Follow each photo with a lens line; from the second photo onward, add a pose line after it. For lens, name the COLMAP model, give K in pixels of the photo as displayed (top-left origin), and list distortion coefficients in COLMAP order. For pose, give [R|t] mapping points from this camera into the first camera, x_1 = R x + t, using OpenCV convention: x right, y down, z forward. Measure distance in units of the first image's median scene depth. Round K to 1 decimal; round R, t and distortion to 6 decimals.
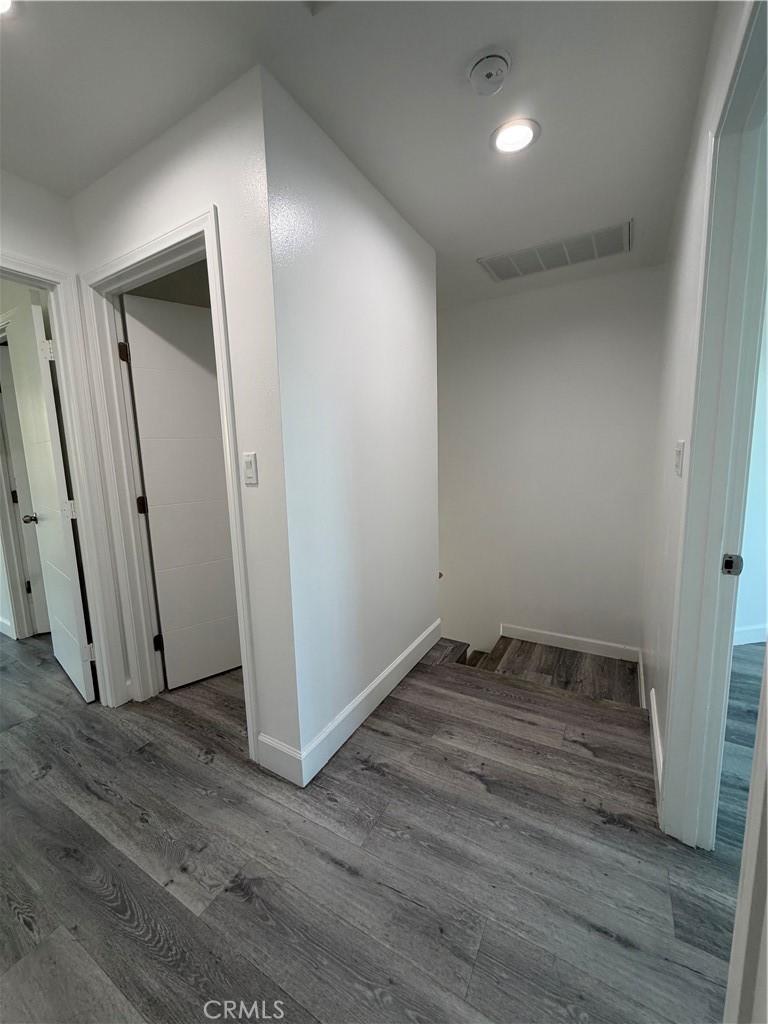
lens RADIAL K [[406.5, 0, 385.2], [0, 406.5, 510.7], [0, 0, 1]] dist [-0.002241, 0.000554]
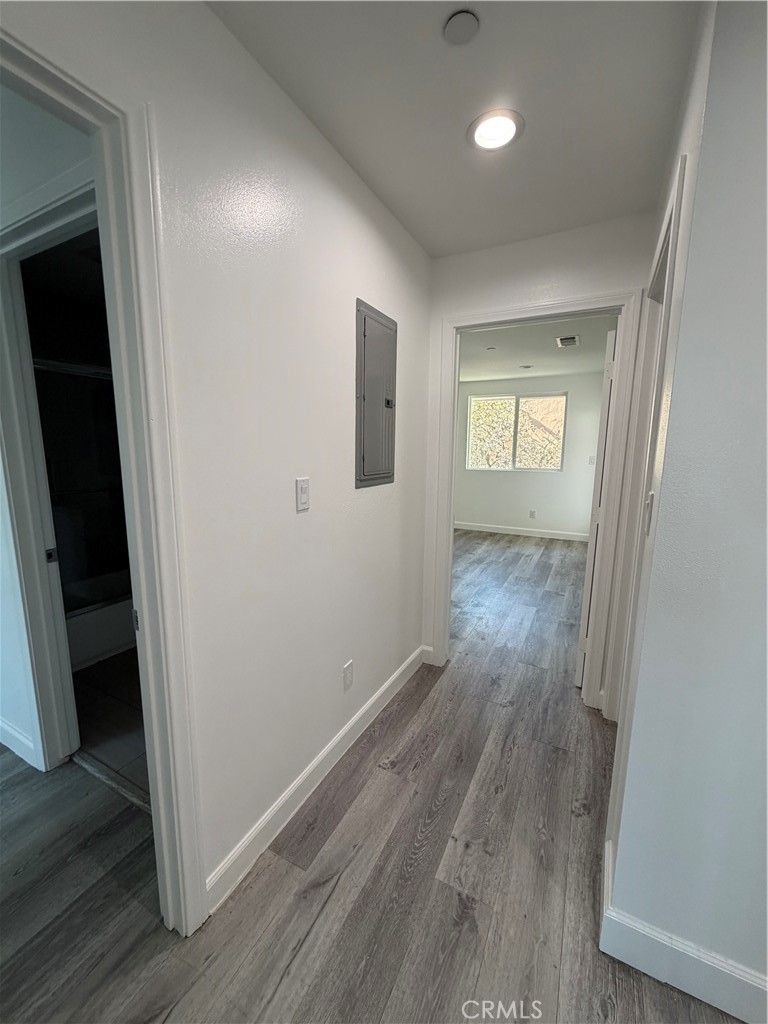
lens RADIAL K [[406.5, 0, 381.1], [0, 406.5, 510.5], [0, 0, 1]] dist [-0.002241, 0.000554]
pose [[0.040480, 0.187267, -0.981475, 0.356116], [-0.158046, 0.971114, 0.178772, -0.155551], [0.986602, 0.147881, 0.068908, 0.450618]]
